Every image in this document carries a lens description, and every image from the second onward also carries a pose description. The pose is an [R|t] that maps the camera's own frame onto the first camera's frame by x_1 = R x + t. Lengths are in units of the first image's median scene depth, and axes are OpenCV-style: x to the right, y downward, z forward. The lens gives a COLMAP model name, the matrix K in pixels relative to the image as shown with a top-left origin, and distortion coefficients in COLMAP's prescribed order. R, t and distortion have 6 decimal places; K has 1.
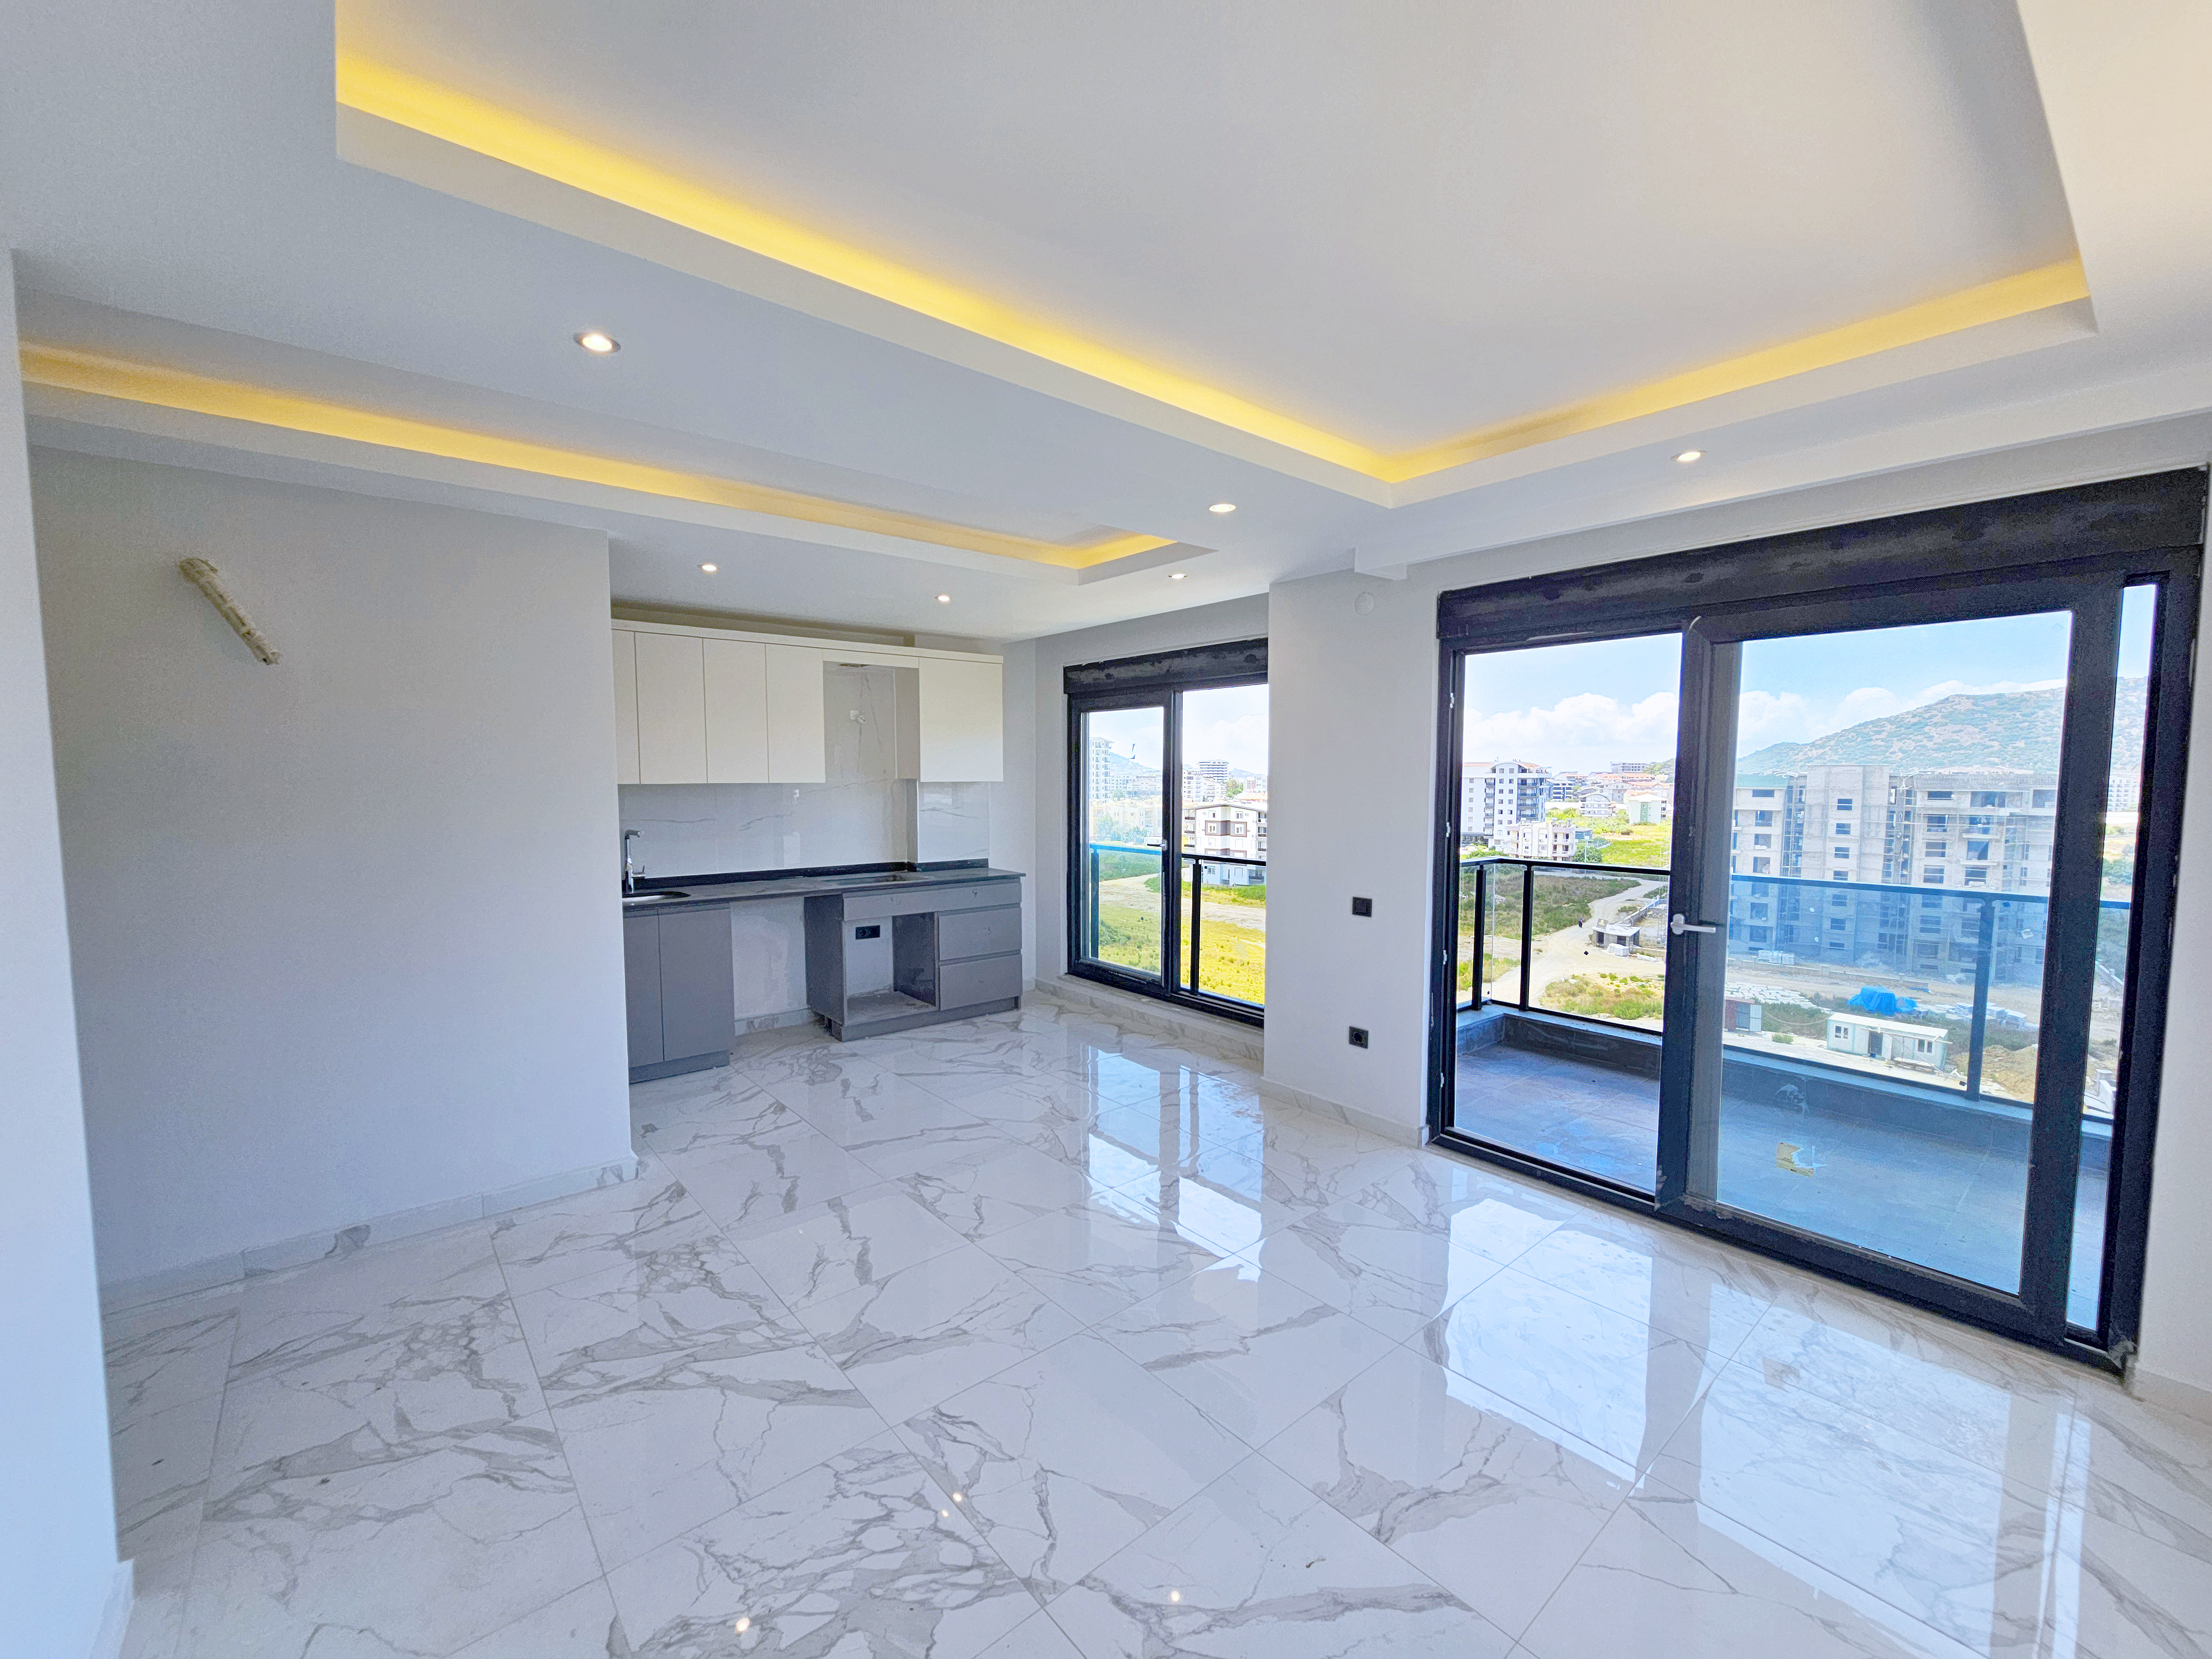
lens RADIAL K [[907.3, 0, 1108.0], [0, 907.3, 840.0], [0, 0, 1]] dist [-0.003449, 0.001335]
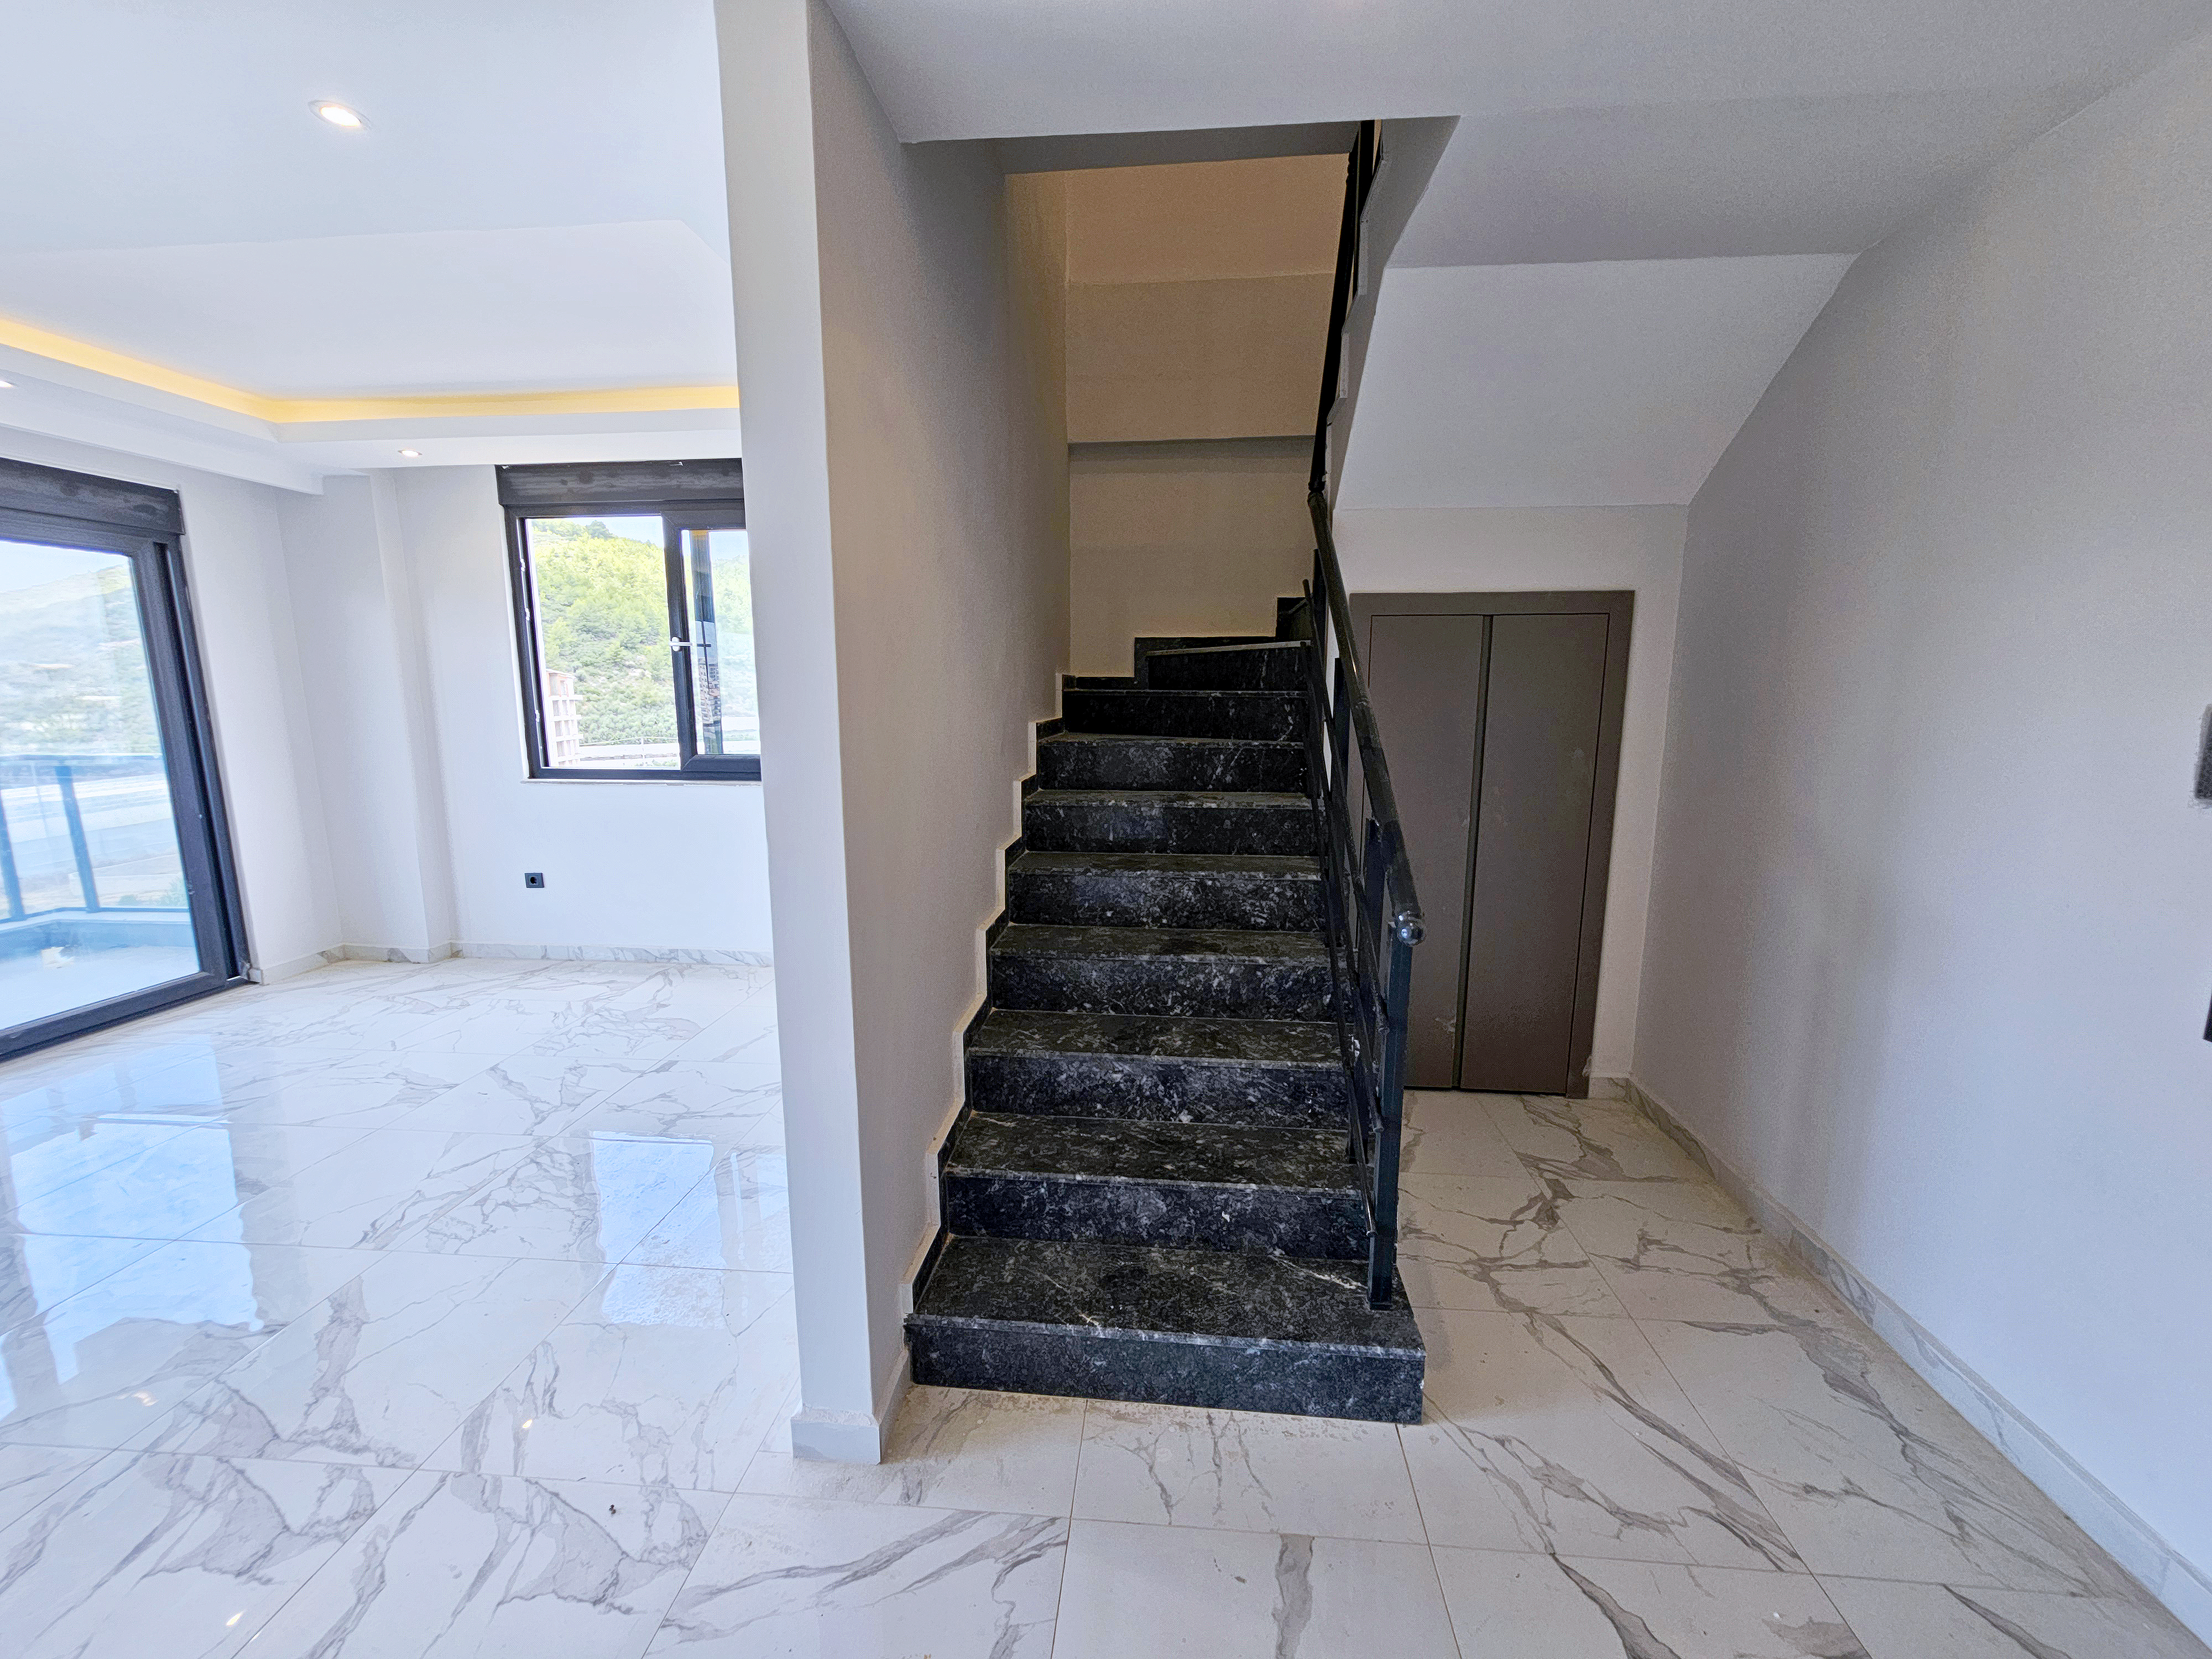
lens RADIAL K [[907.3, 0, 1109.7], [0, 907.3, 841.4], [0, 0, 1]] dist [-0.003449, 0.001335]
pose [[-0.705496, -0.119806, 0.698514, -0.582349], [0.051620, 0.974303, 0.219244, -0.006696], [-0.706831, 0.190734, -0.681183, 0.393673]]
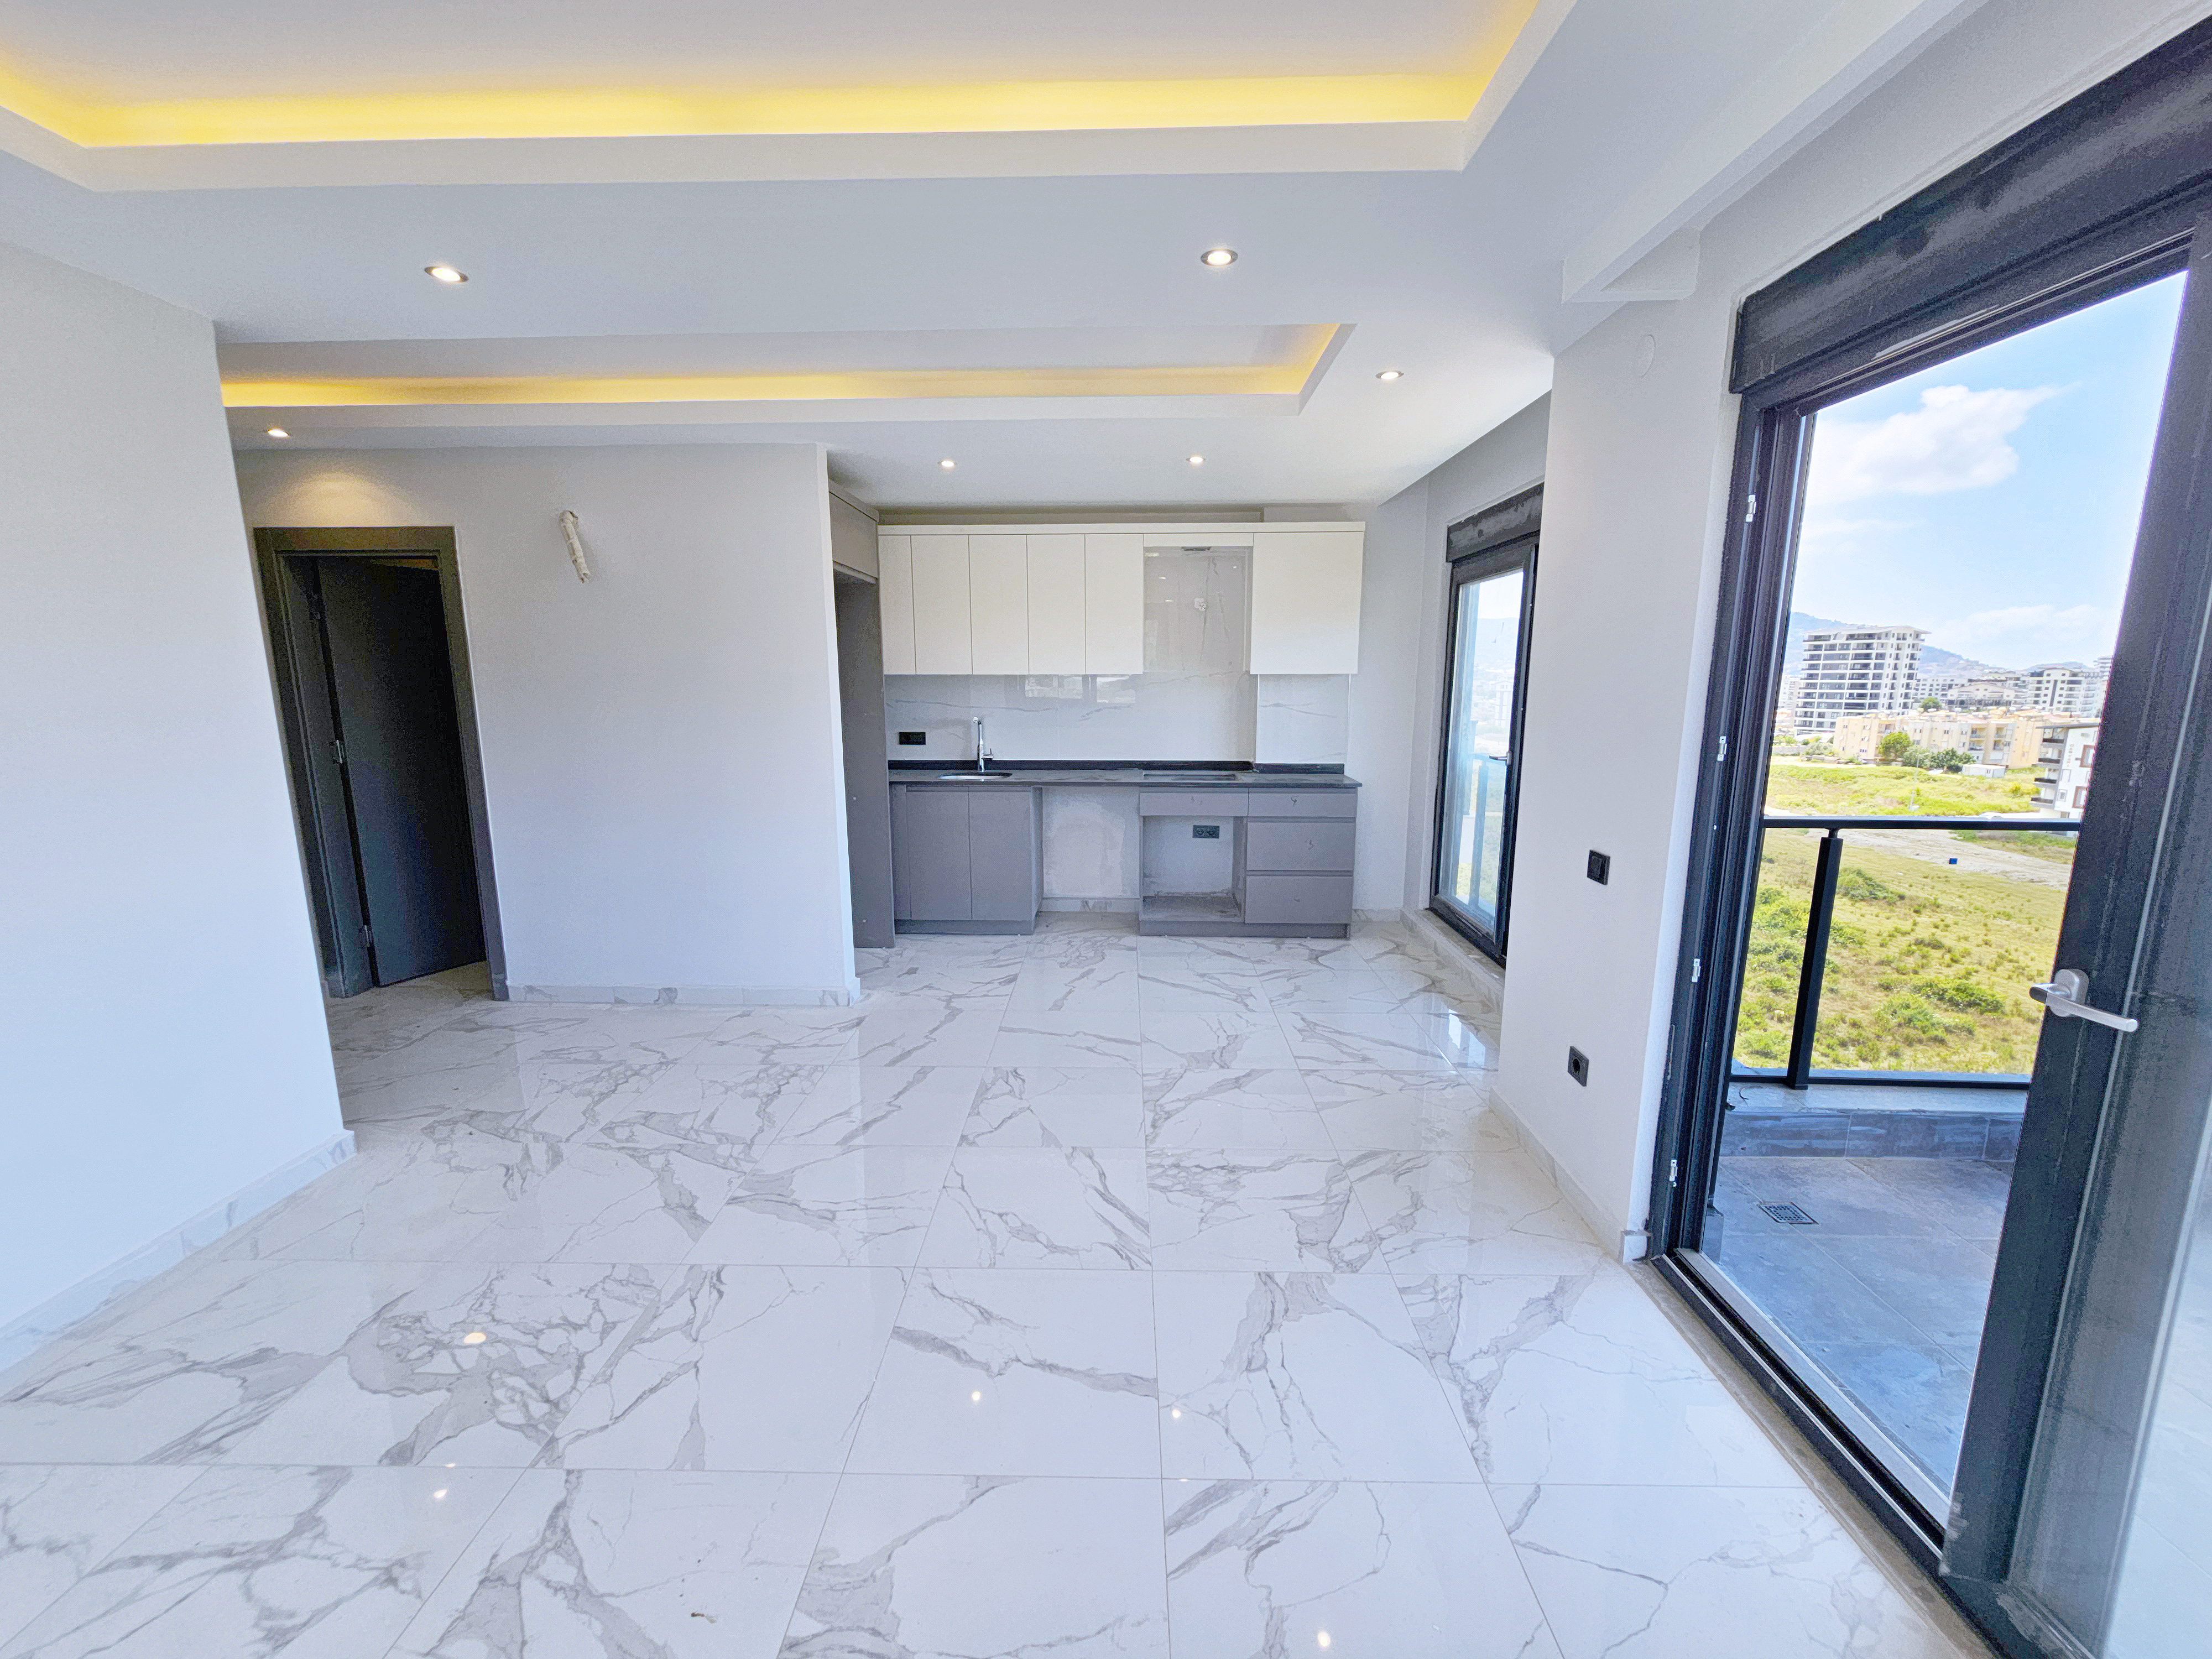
lens RADIAL K [[907.3, 0, 1106.4], [0, 907.3, 838.9], [0, 0, 1]] dist [-0.003449, 0.001335]
pose [[0.747859, 0.116626, -0.653533, 0.299678], [-0.047511, 0.991326, 0.122538, -0.004524], [0.662156, -0.060591, 0.746913, 0.212293]]
